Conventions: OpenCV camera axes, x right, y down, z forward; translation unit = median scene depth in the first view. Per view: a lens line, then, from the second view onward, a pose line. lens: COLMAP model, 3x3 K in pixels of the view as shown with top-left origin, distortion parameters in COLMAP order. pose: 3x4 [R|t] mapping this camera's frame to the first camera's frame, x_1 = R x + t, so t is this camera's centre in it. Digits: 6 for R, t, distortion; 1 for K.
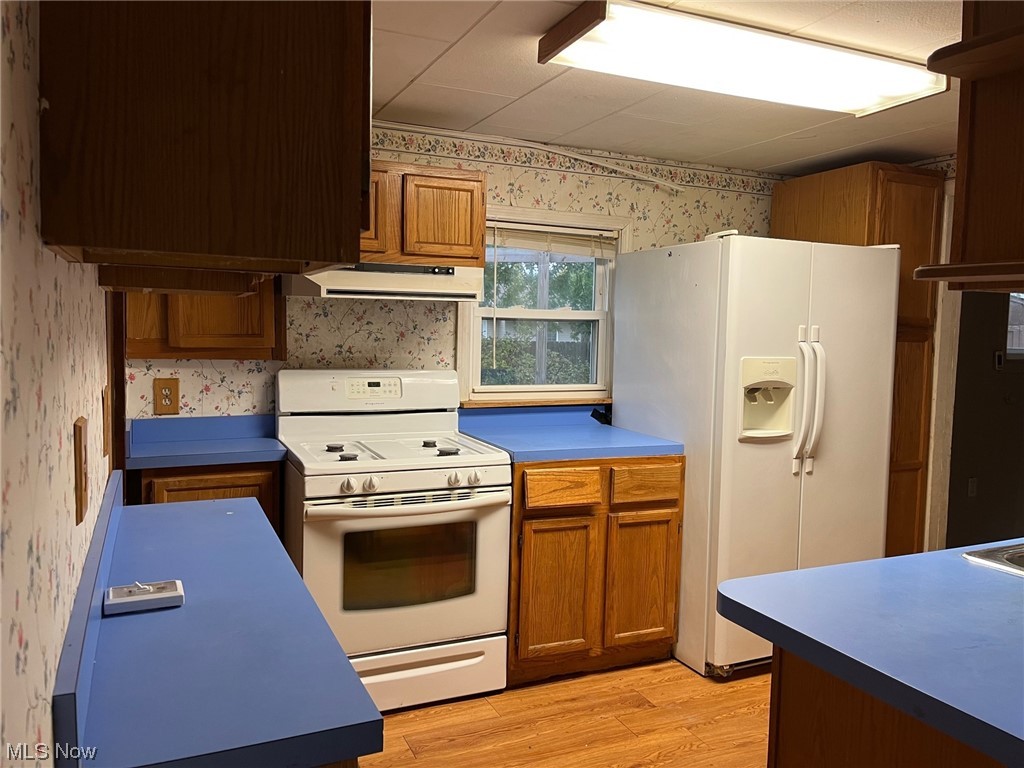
lens RADIAL K [[776.1, 0, 506.9], [0, 776.1, 386.2], [0, 0, 1]] dist [0.062633, -0.086523]
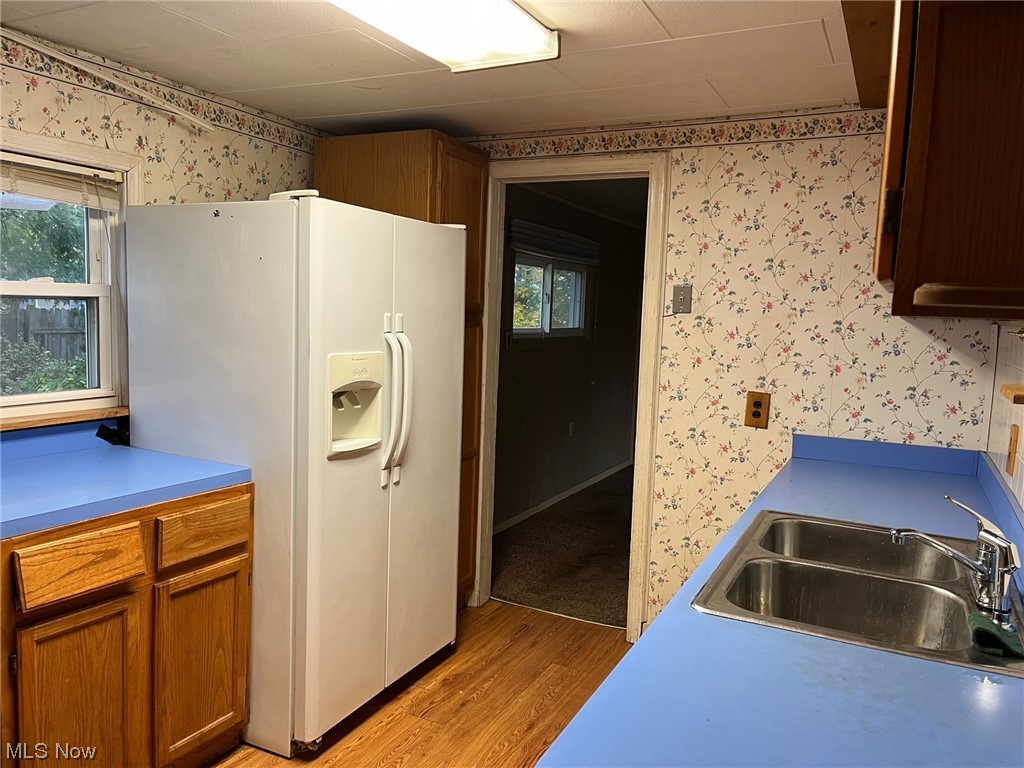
lens RADIAL K [[776.1, 0, 515.8], [0, 776.1, 386.2], [0, 0, 1]] dist [0.062633, -0.086523]
pose [[0.776192, -0.055913, 0.628013, -0.042503], [0.027515, 0.998115, 0.054857, -0.036763], [-0.629896, -0.025300, 0.776267, 0.228234]]
